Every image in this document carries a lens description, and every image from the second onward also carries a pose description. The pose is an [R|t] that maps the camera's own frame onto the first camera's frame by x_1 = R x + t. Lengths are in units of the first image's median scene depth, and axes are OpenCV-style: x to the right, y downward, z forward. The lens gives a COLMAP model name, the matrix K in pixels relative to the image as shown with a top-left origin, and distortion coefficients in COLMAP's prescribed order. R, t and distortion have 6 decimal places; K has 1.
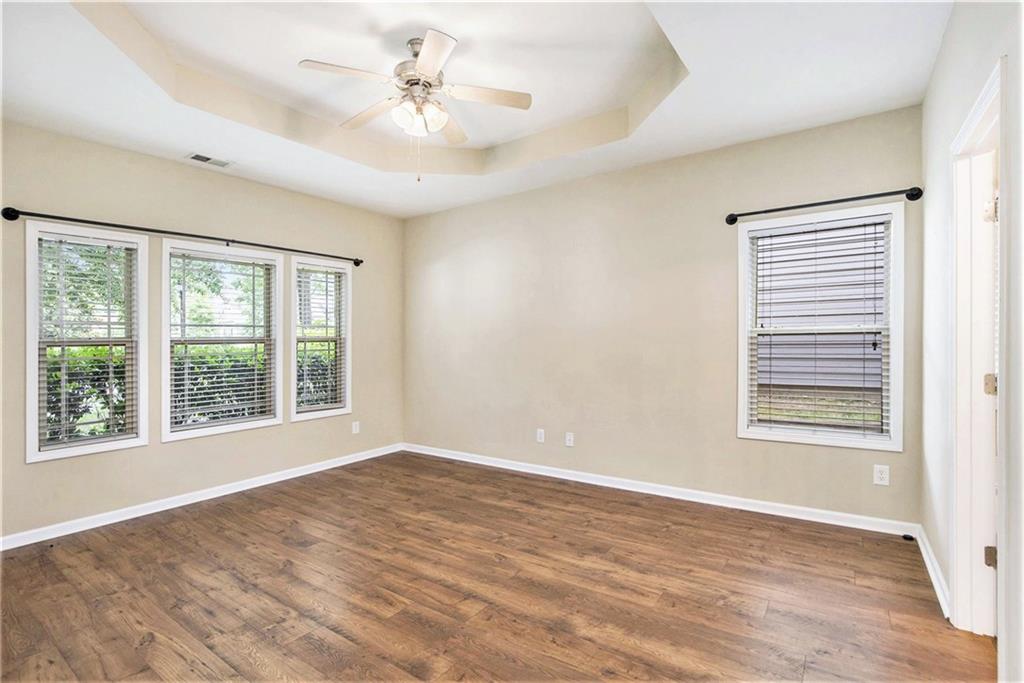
lens RADIAL K [[484.5, 0, 501.0], [0, 484.5, 338.1], [0, 0, 1]] dist [-0.025191, 0.000324]
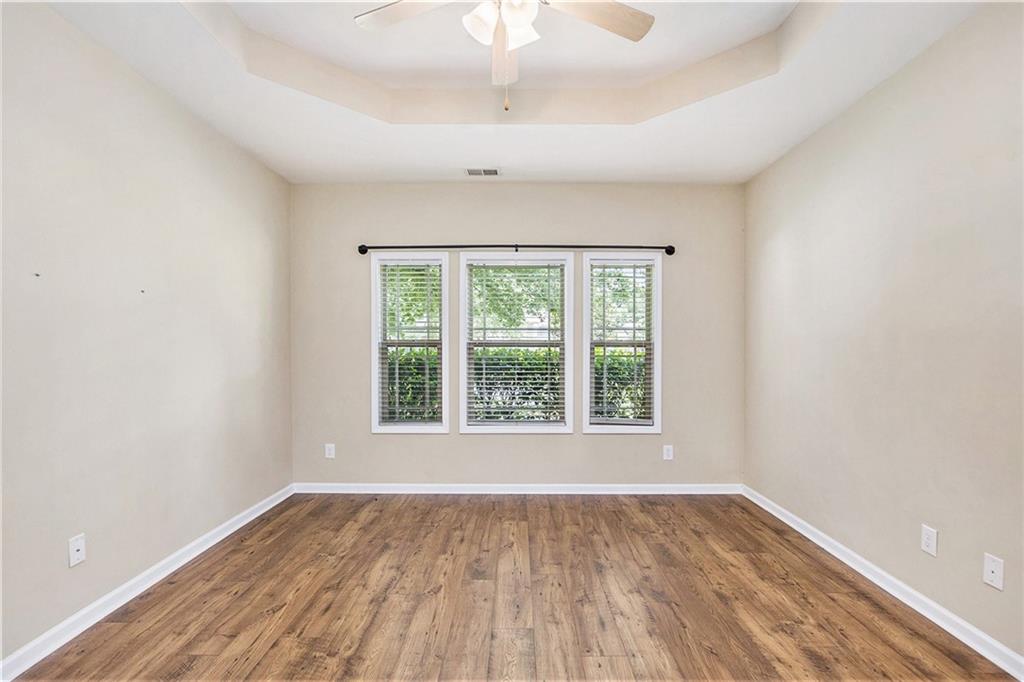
lens RADIAL K [[477.3, 0, 512.0], [0, 477.3, 341.0], [0, 0, 1]] dist [-0.005627, -0.000108]
pose [[0.592126, 0.007665, -0.805809, 0.264838], [-0.008971, 0.999955, 0.002919, -0.004056], [0.805796, 0.005500, 0.592168, 0.420478]]
